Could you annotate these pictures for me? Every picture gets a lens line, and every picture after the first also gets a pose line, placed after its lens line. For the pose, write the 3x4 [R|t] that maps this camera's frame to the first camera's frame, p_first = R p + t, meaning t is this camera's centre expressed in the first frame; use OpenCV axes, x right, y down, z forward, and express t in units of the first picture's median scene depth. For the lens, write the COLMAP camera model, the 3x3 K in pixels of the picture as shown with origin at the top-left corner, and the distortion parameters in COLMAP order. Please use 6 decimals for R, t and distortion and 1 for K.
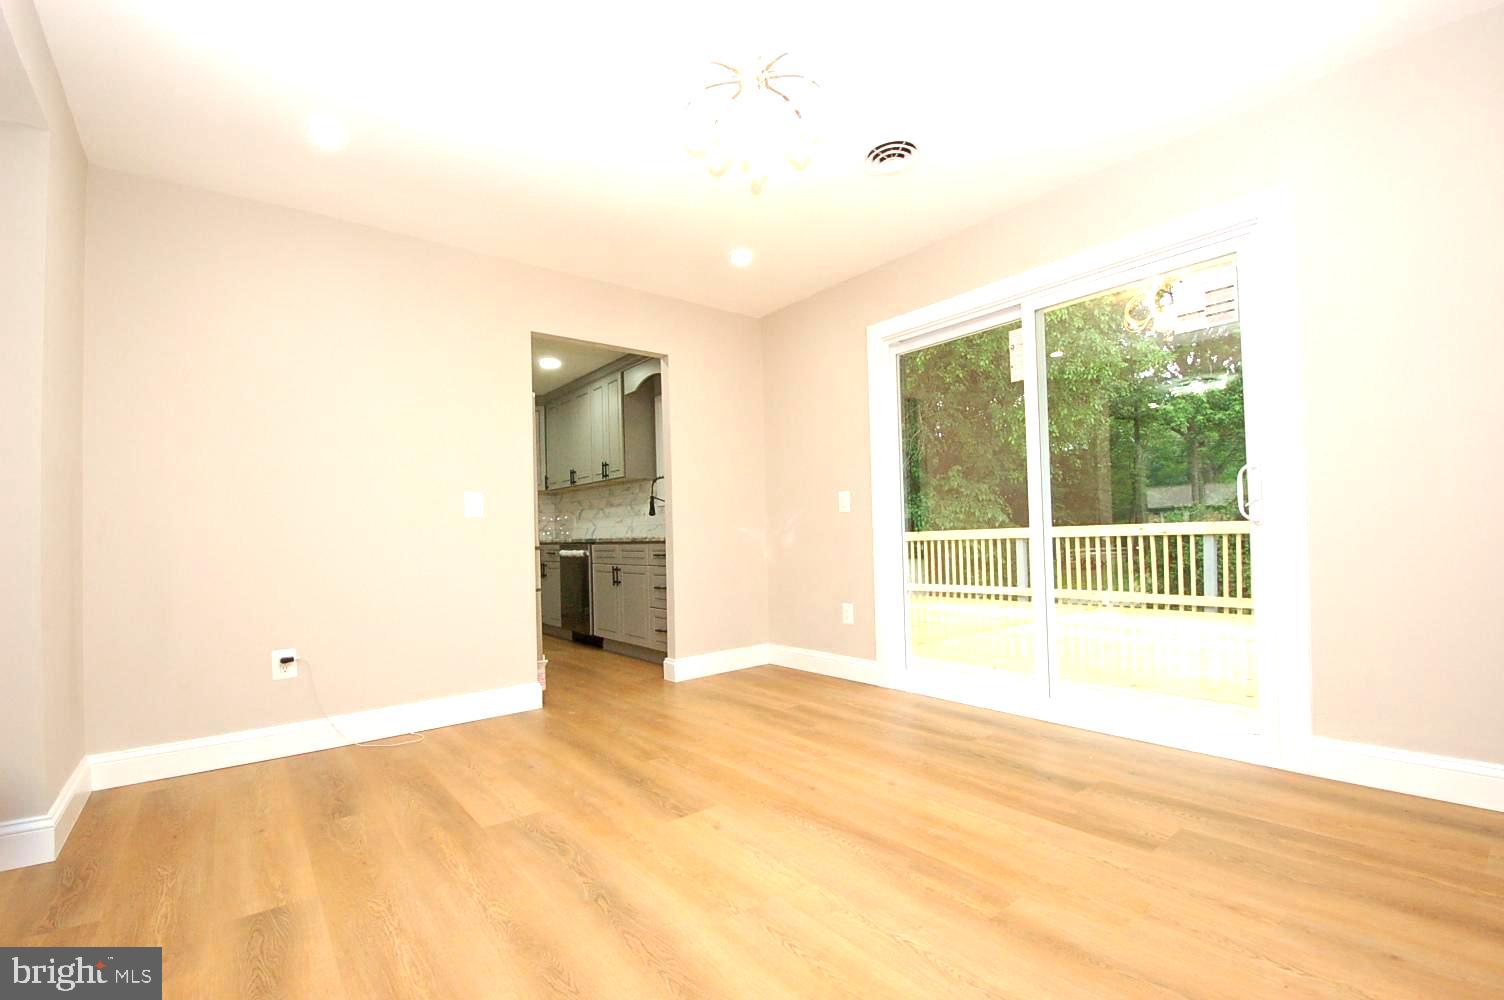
lens RADIAL K [[669.7, 0, 746.7], [0, 669.7, 511.3], [0, 0, 1]] dist [0.002561, -0.000204]
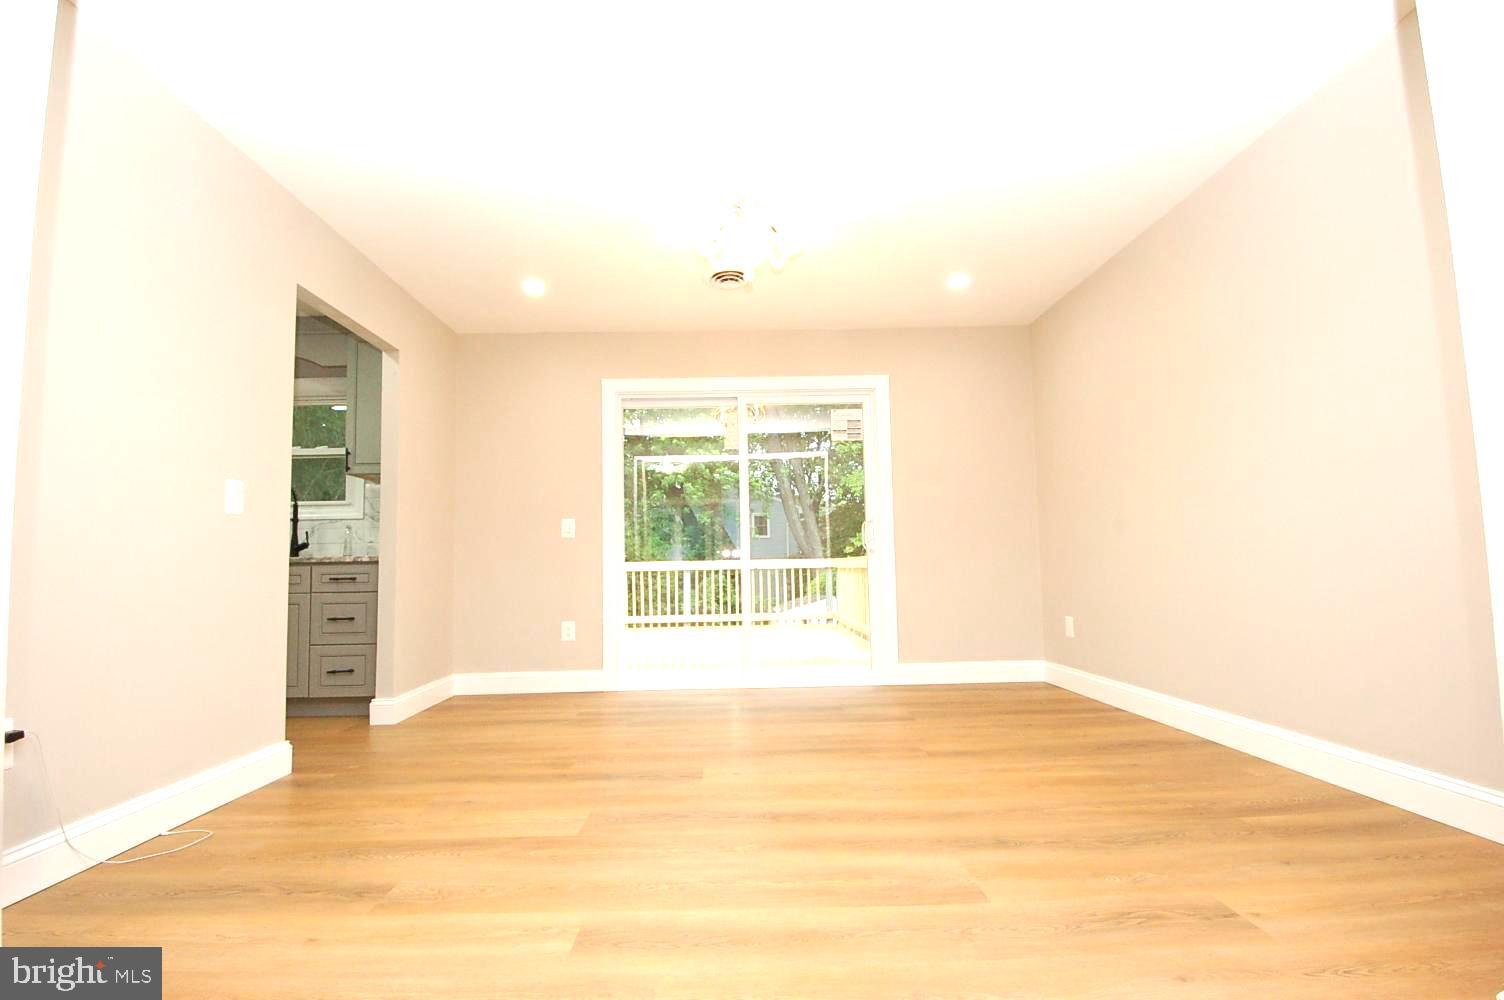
lens RADIAL K [[668.2, 0, 743.5], [0, 668.2, 525.4], [0, 0, 1]] dist [0.002842, -0.020214]
pose [[0.587084, 0.069144, 0.806568, -0.750349], [-0.025601, 0.997433, -0.066872, 0.061553], [-0.809121, 0.018610, 0.587347, 0.169010]]
